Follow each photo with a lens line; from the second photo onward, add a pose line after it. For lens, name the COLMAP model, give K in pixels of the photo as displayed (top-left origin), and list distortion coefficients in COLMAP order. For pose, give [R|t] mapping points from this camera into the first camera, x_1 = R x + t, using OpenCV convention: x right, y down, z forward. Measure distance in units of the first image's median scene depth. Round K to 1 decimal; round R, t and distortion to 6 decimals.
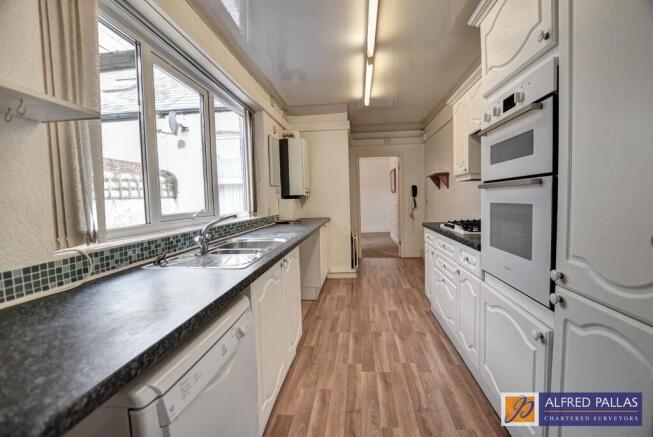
lens RADIAL K [[297.4, 0, 328.2], [0, 297.4, 216.4], [0, 0, 1]] dist [-0.017945, -0.000401]
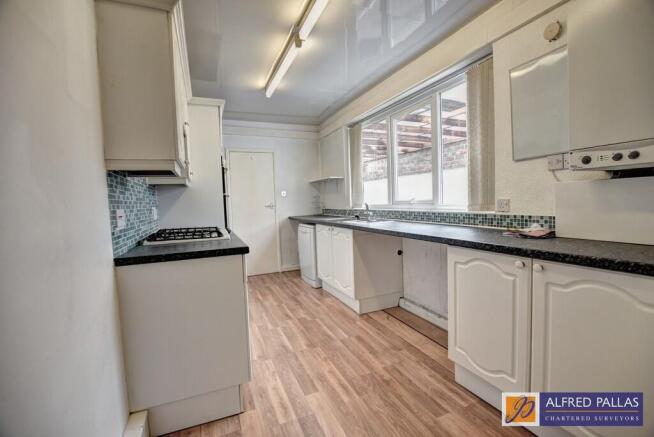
lens RADIAL K [[297.9, 0, 327.4], [0, 297.9, 217.9], [0, 0, 1]] dist [-0.017945, -0.000401]
pose [[-0.879750, 0.081272, -0.468438, 0.554674], [0.024793, 0.991783, 0.125507, -0.109312], [0.474789, 0.098801, -0.874536, 1.916153]]
